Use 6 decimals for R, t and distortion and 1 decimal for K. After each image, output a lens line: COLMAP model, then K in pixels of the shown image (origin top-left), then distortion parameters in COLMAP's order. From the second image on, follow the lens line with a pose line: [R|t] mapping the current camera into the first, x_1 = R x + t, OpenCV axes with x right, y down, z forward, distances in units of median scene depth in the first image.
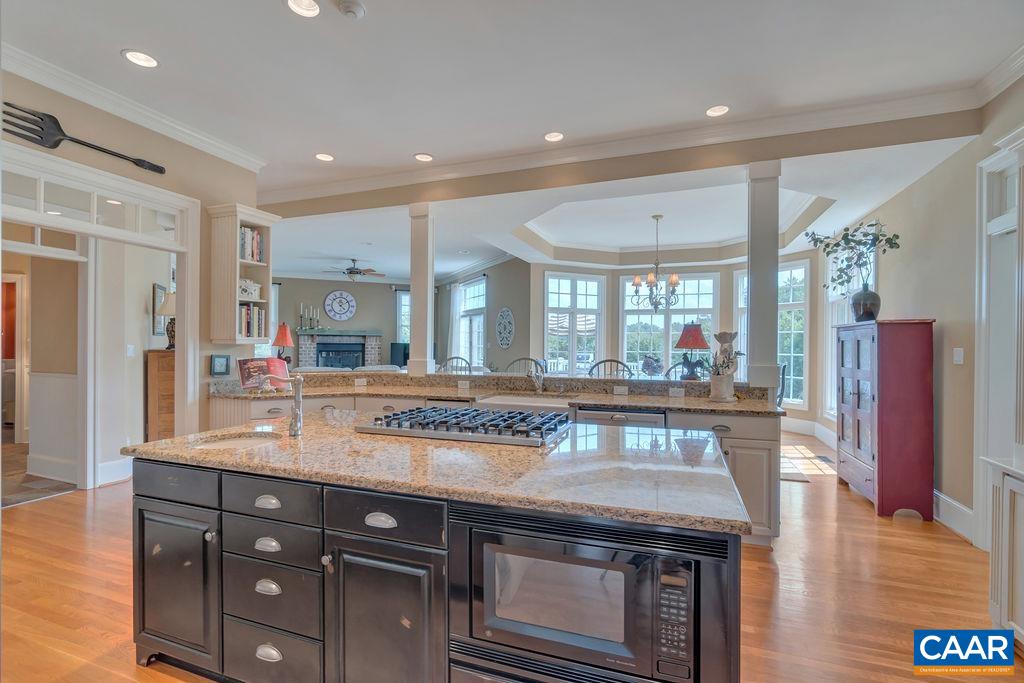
lens RADIAL K [[496.0, 0, 504.1], [0, 496.0, 346.3], [0, 0, 1]] dist [0.001220, 0.000455]
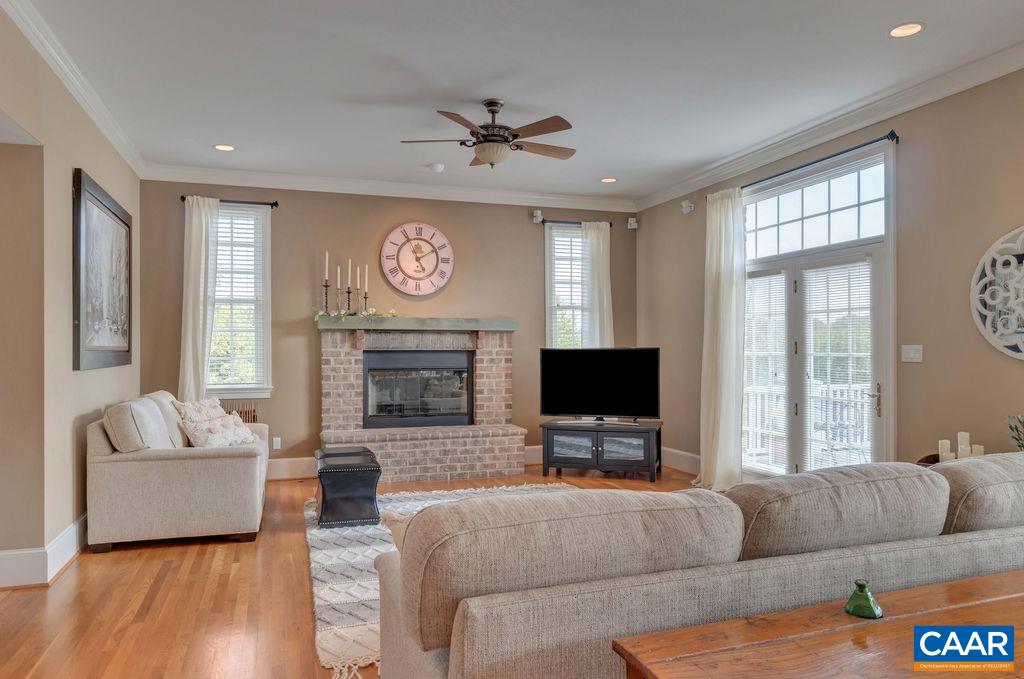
lens RADIAL K [[673.8, 0, 514.3], [0, 673.8, 345.6], [0, 0, 1]] dist [0.000713, -0.000259]
pose [[0.997797, -0.010490, -0.065513, -0.216342], [0.009717, 0.999880, -0.012099, -0.002403], [0.065632, 0.011436, 0.997778, 0.454308]]
